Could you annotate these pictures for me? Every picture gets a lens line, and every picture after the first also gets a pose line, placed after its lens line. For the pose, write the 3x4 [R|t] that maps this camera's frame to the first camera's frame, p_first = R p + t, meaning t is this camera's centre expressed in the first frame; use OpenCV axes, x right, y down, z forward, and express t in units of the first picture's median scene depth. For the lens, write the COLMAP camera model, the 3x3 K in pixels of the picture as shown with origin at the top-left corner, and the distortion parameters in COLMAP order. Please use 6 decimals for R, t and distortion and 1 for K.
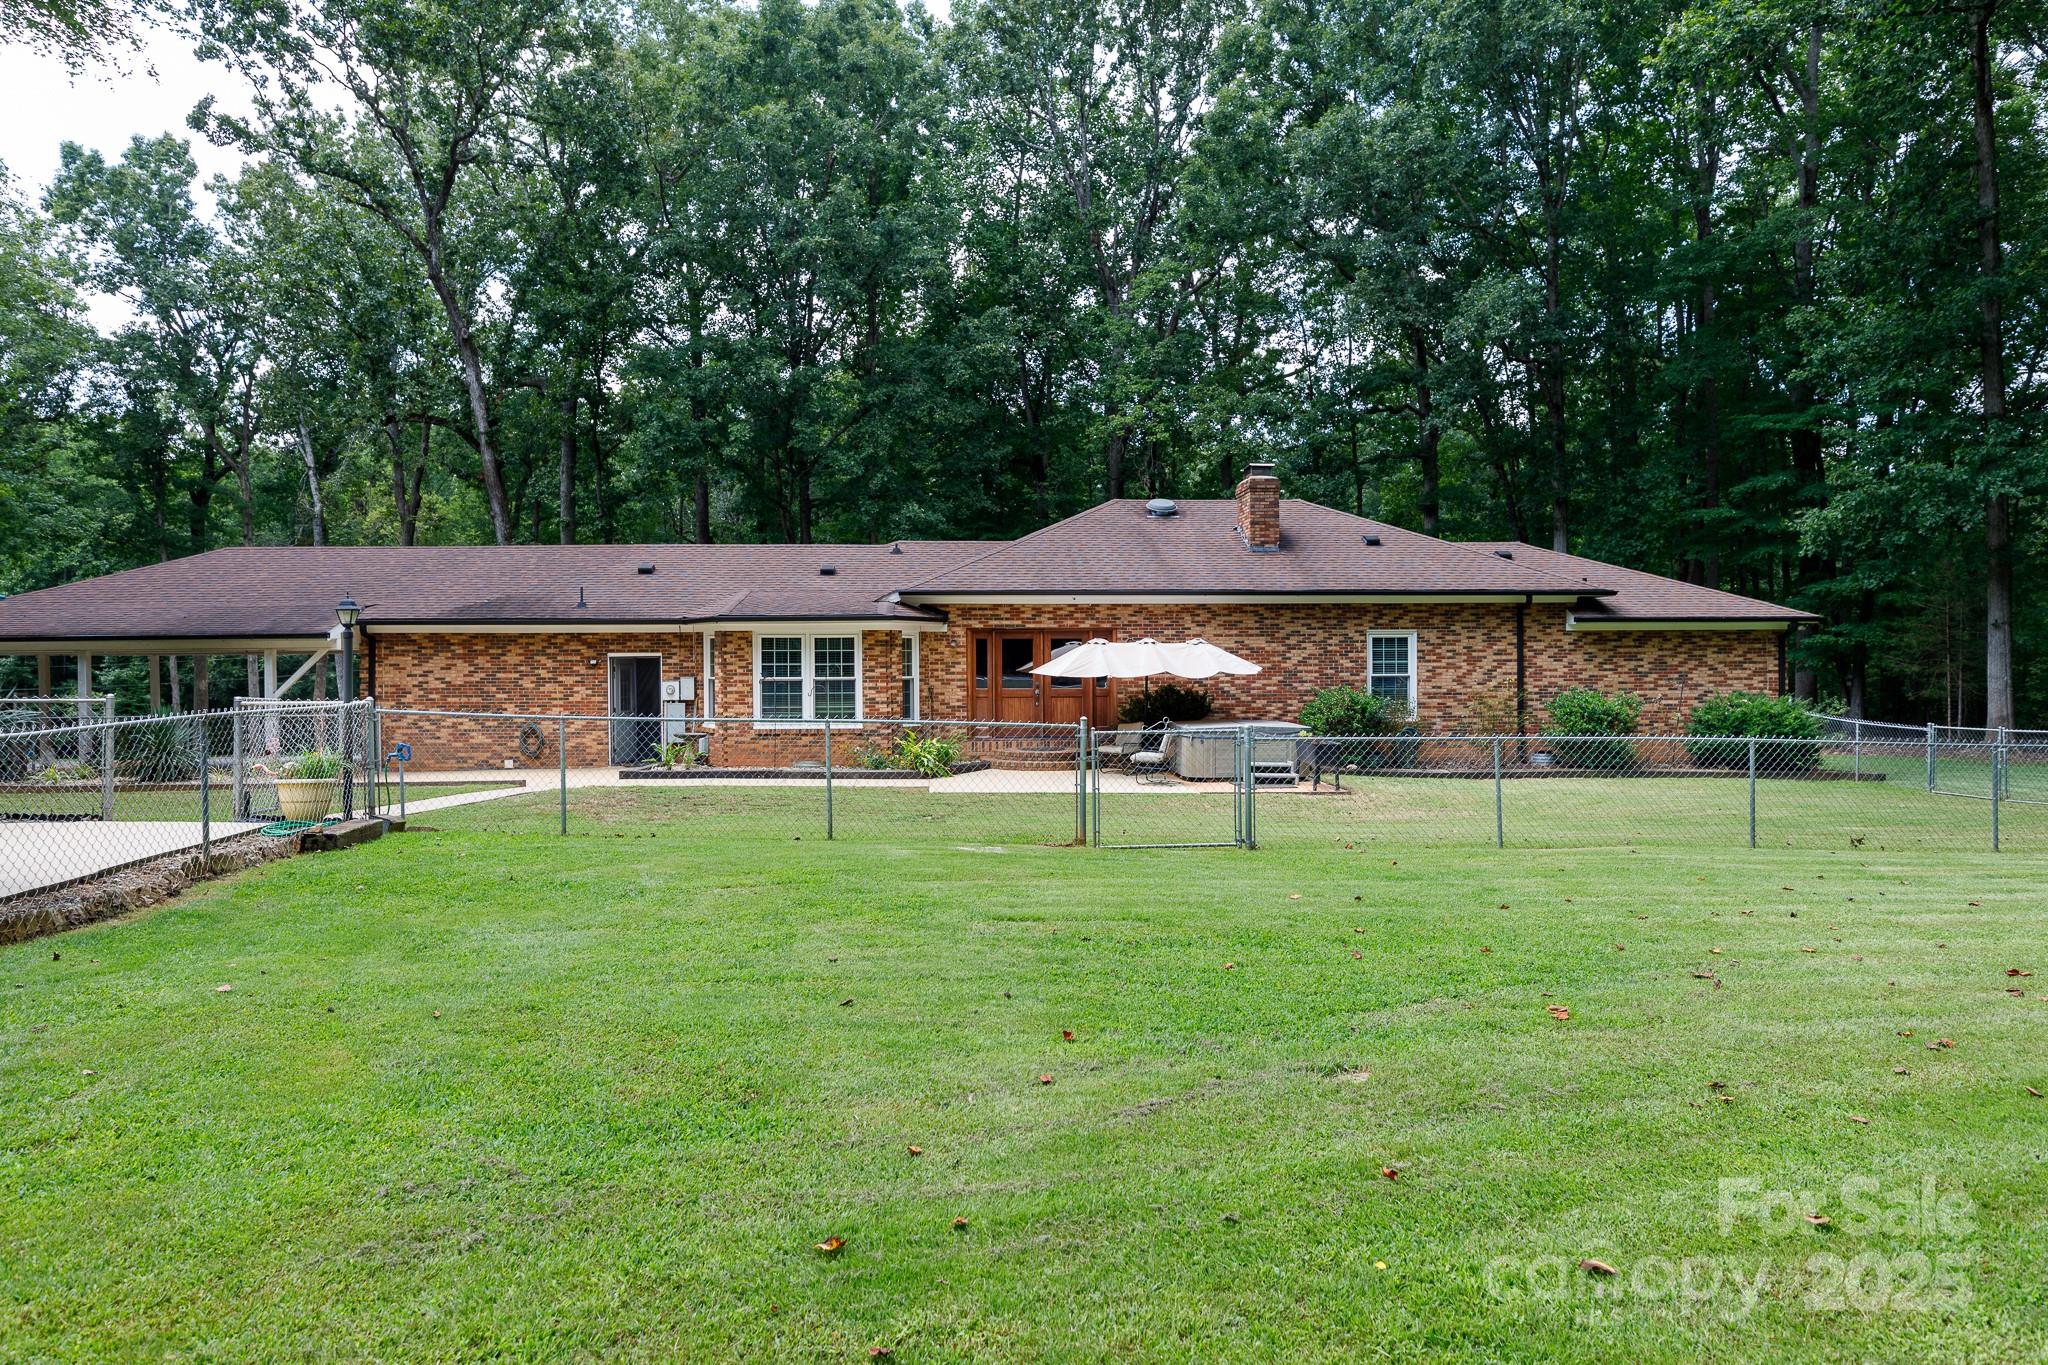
lens RADIAL K [[1303.4, 0, 1022.1], [0, 1303.4, 669.7], [0, 0, 1]] dist [0.006539, 0.001045]
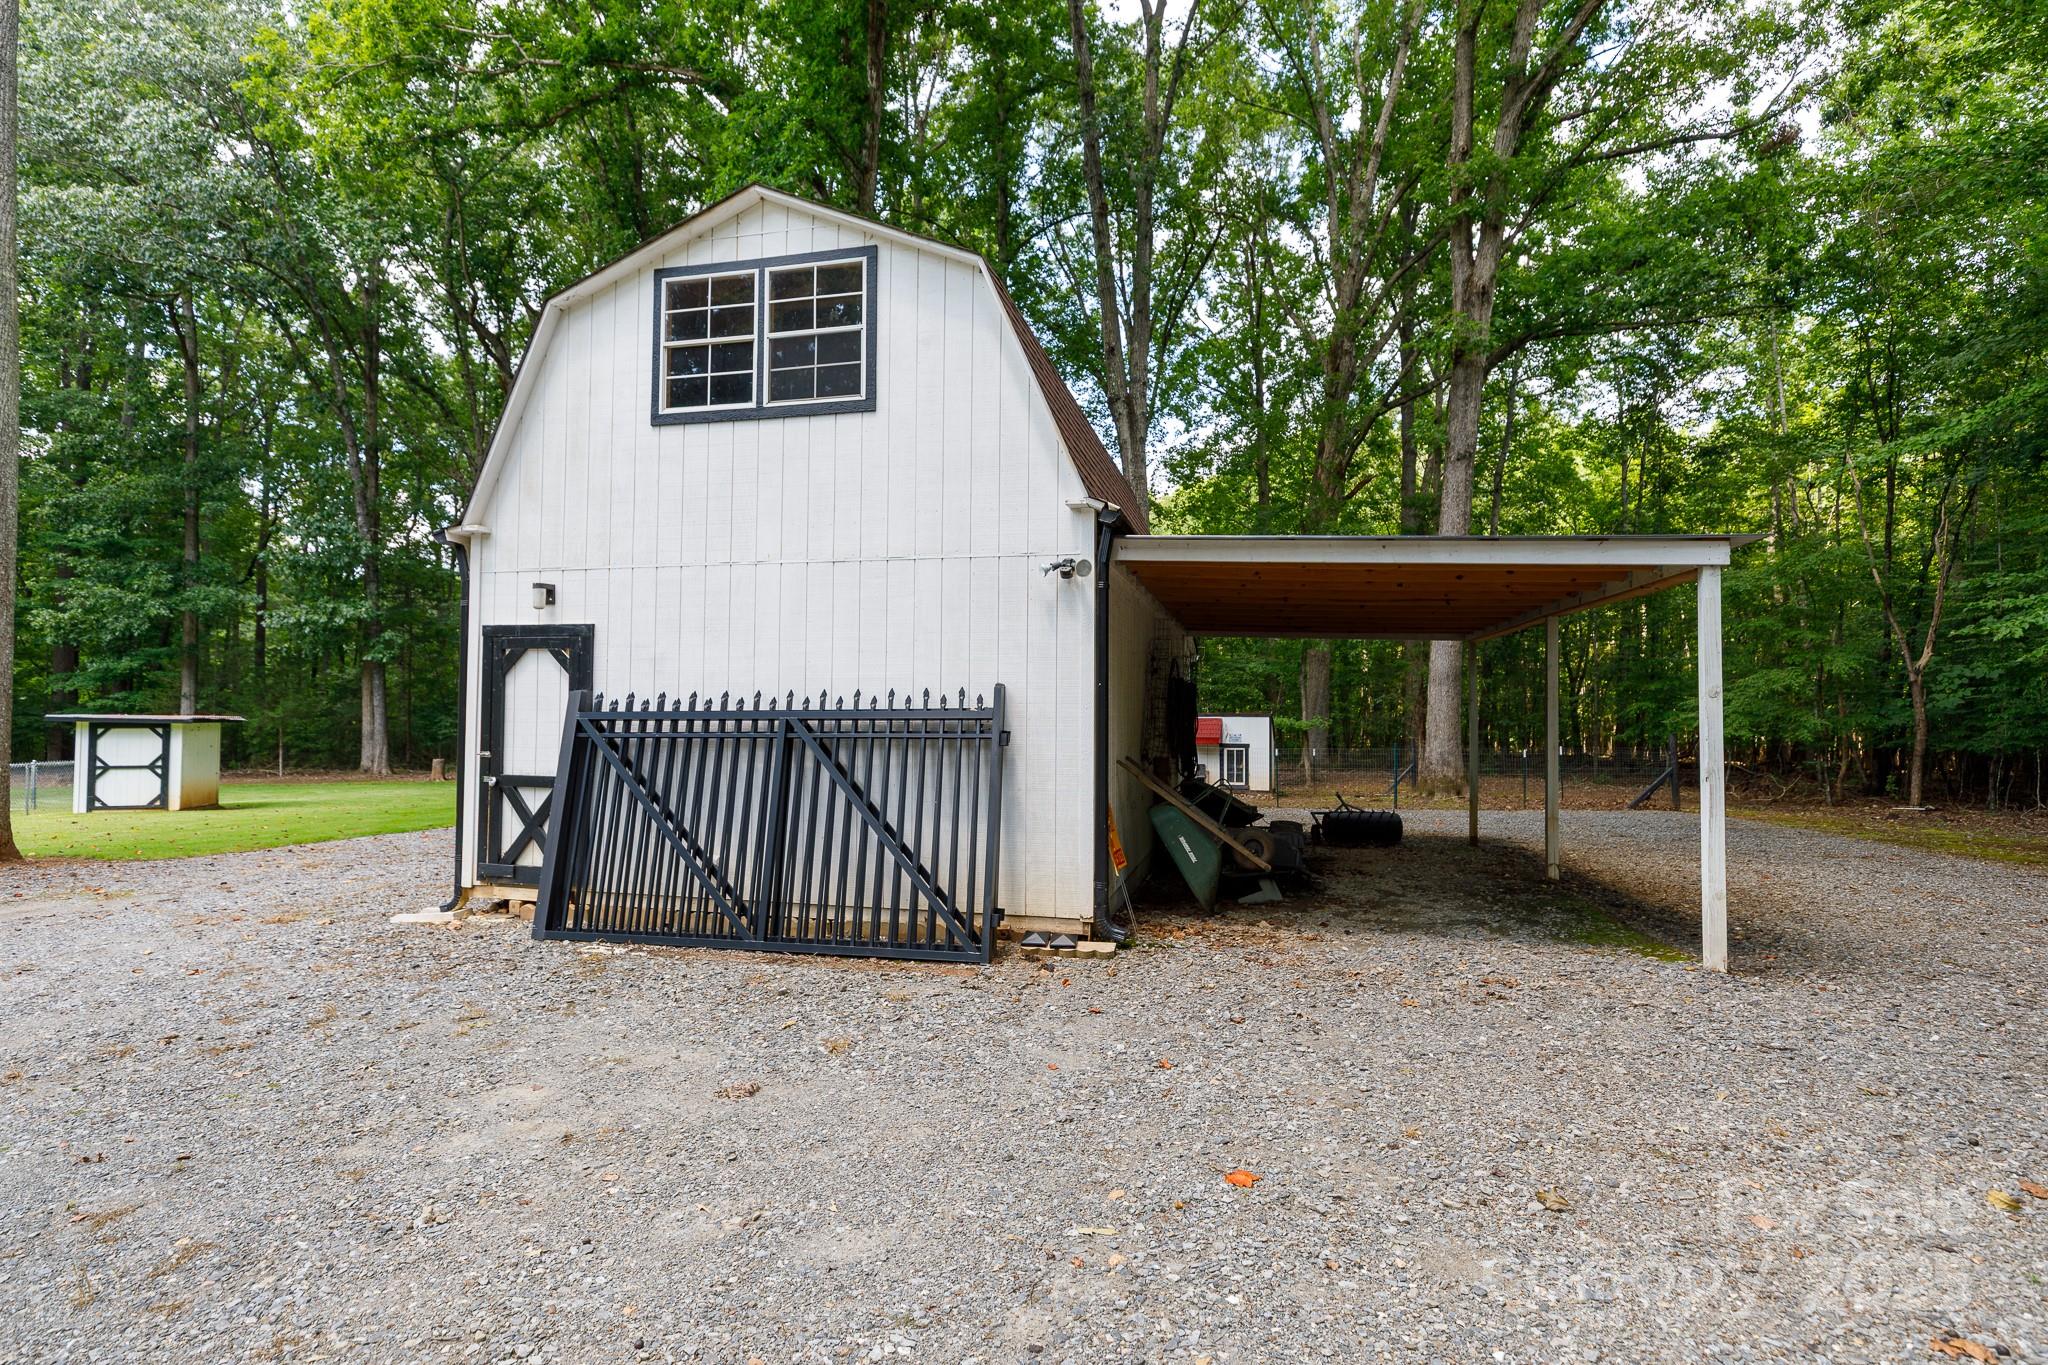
lens RADIAL K [[1002.8, 0, 1022.2], [0, 1002.8, 673.0], [0, 0, 1]] dist [-0.003352, -0.000010]
pose [[0.462384, 0.042592, 0.885656, 0.205577], [0.000222, 0.998840, -0.048151, -0.005603], [-0.886680, 0.022461, 0.461838, -0.564906]]
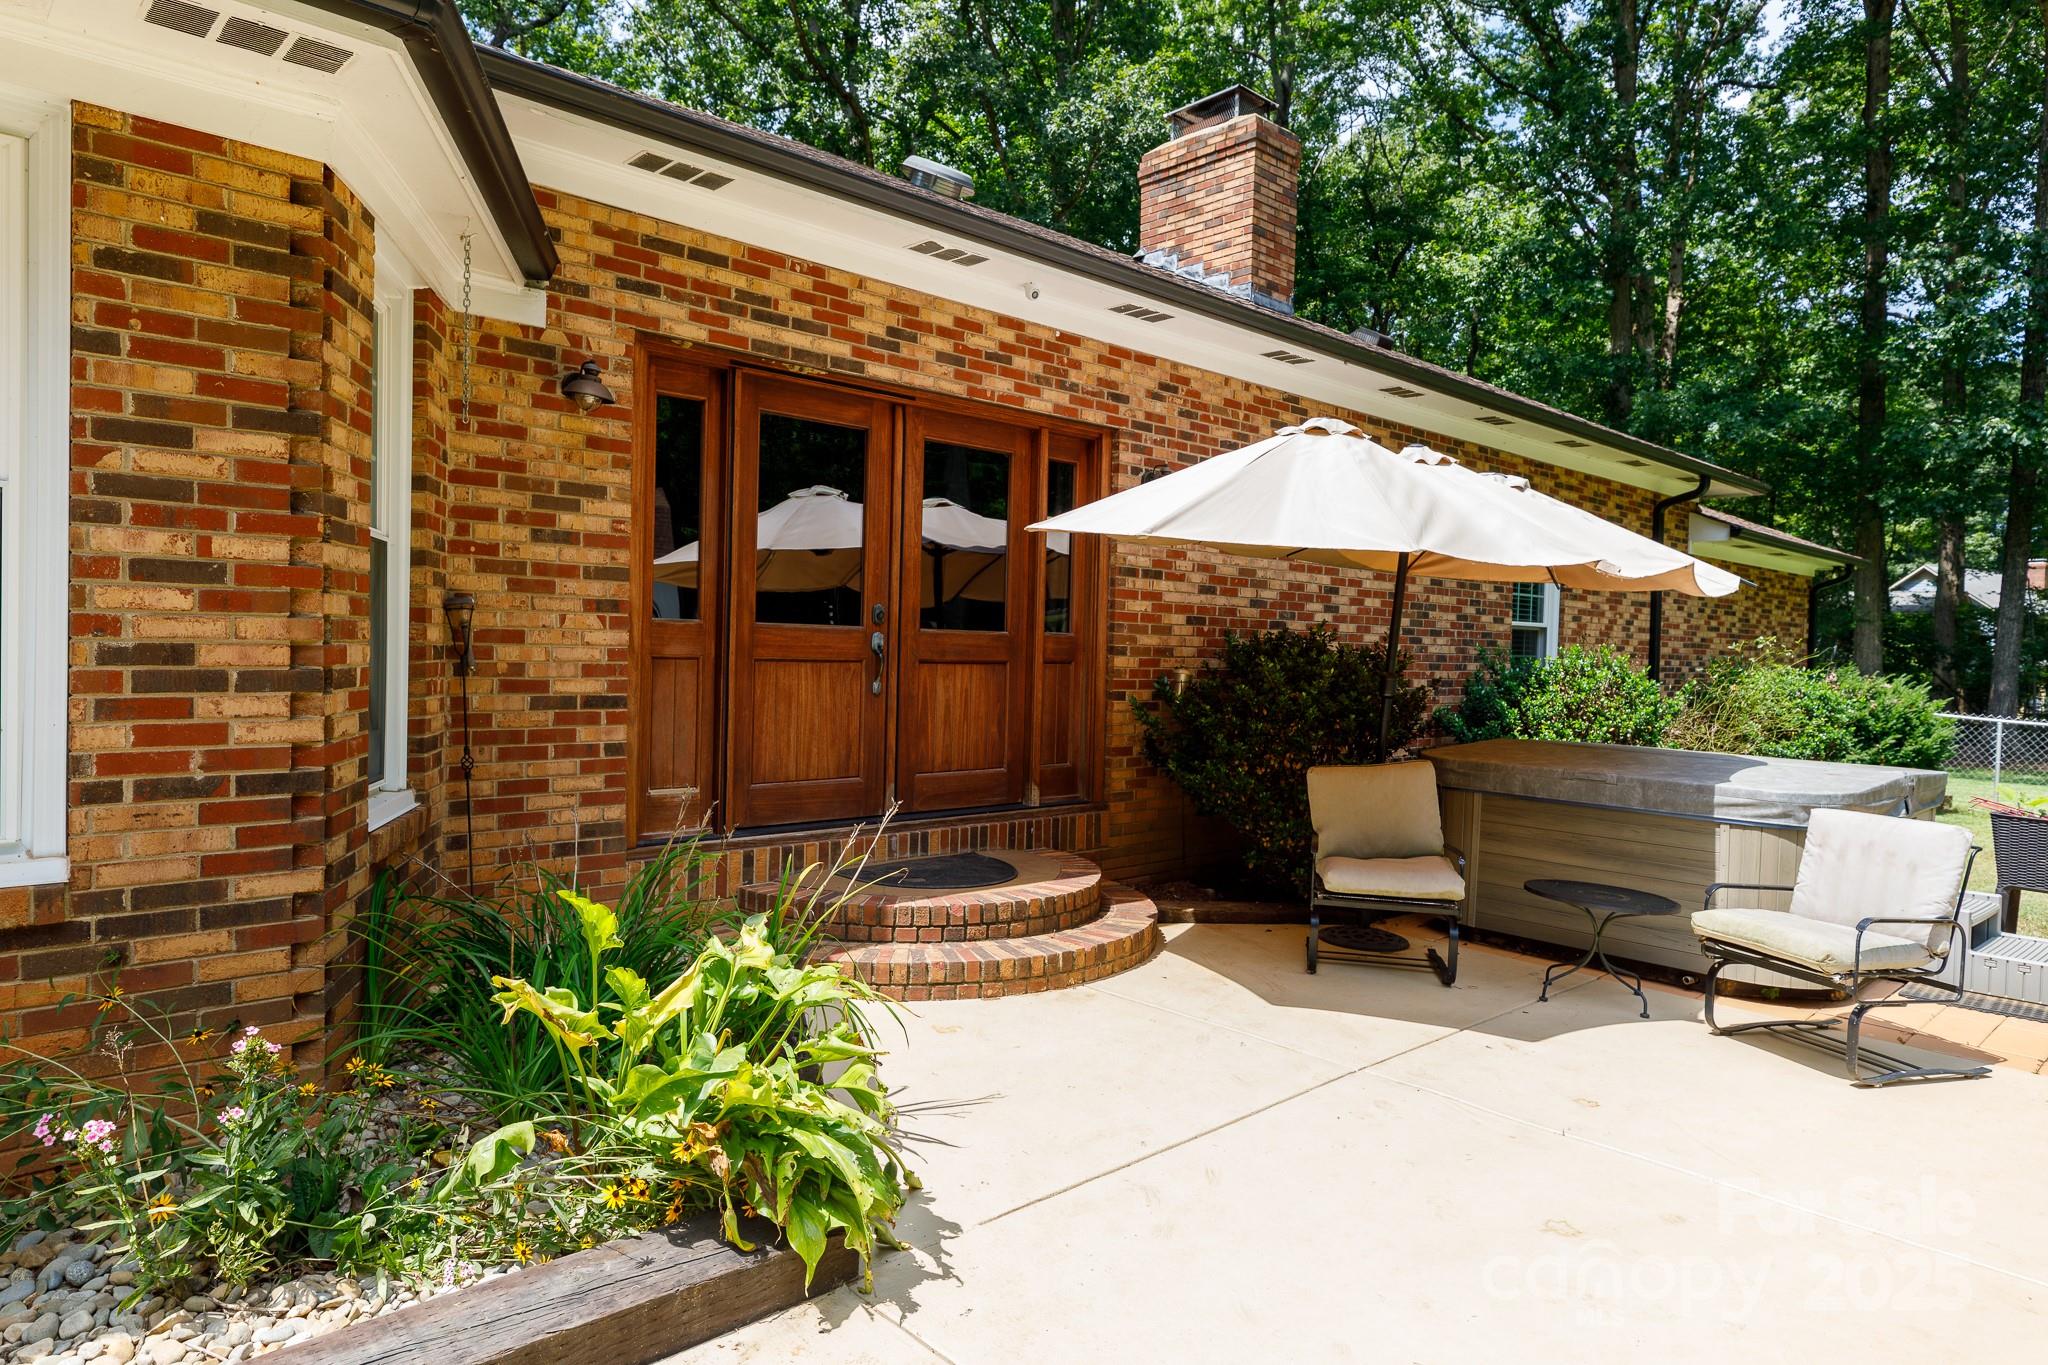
lens RADIAL K [[1225.6, 0, 1024.0], [0, 1225.6, 682.5], [0, 0, 1]] dist [-0.000831, 0.000118]
pose [[0.776691, 0.006855, 0.629845, -0.121601], [-0.027038, 0.999382, 0.022465, 0.019744], [-0.629301, -0.034478, 0.776396, 0.820132]]
